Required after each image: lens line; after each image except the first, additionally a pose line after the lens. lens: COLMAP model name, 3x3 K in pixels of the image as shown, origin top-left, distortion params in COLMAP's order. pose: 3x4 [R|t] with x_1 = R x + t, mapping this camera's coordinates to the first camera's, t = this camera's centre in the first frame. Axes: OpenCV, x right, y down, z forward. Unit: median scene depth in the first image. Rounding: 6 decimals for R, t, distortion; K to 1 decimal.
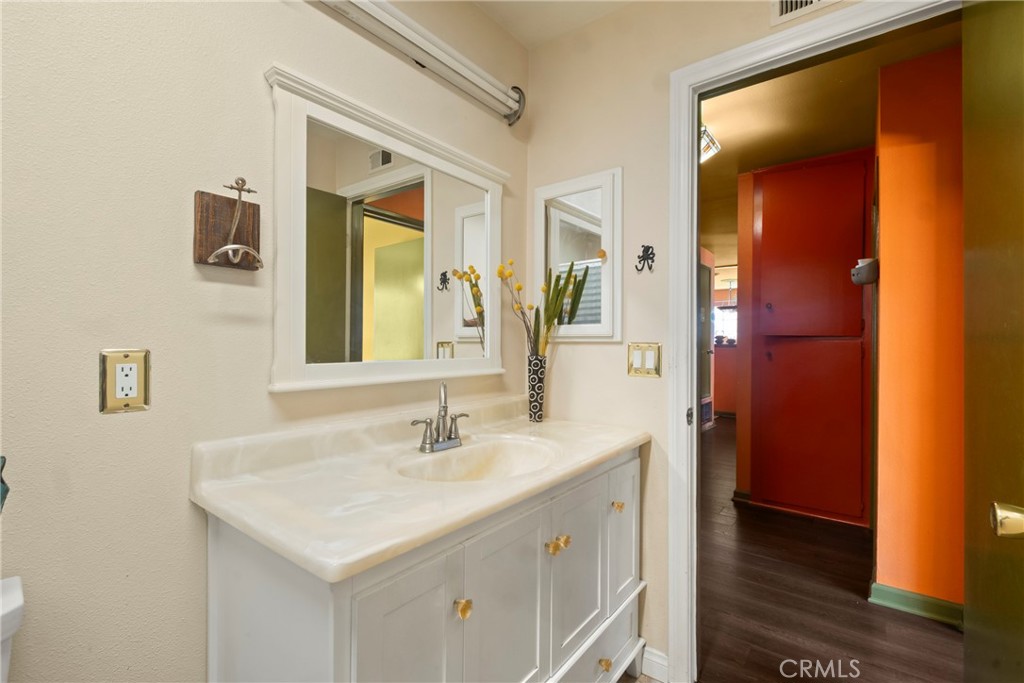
lens RADIAL K [[451.3, 0, 515.5], [0, 451.3, 338.3], [0, 0, 1]] dist [0.006993, -0.006174]
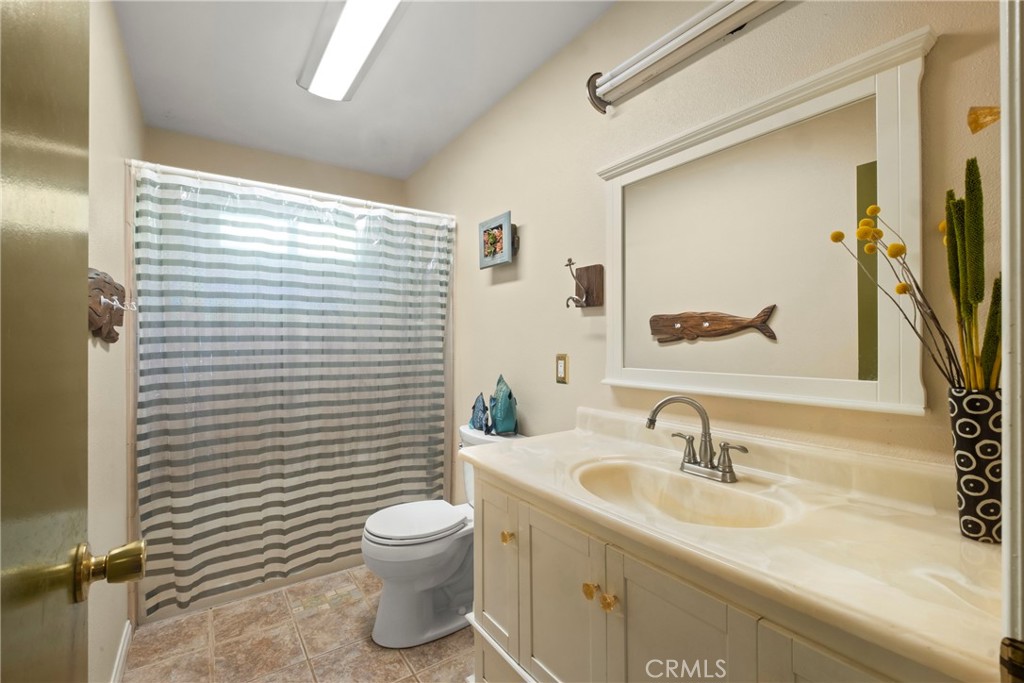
lens RADIAL K [[451.3, 0, 515.4], [0, 451.3, 343.9], [0, 0, 1]] dist [0.006993, -0.006174]
pose [[-0.307252, -0.010956, -0.951565, 0.772987], [-0.002128, 0.999939, -0.010826, 0.000372], [0.951626, -0.001302, -0.307256, 0.915820]]
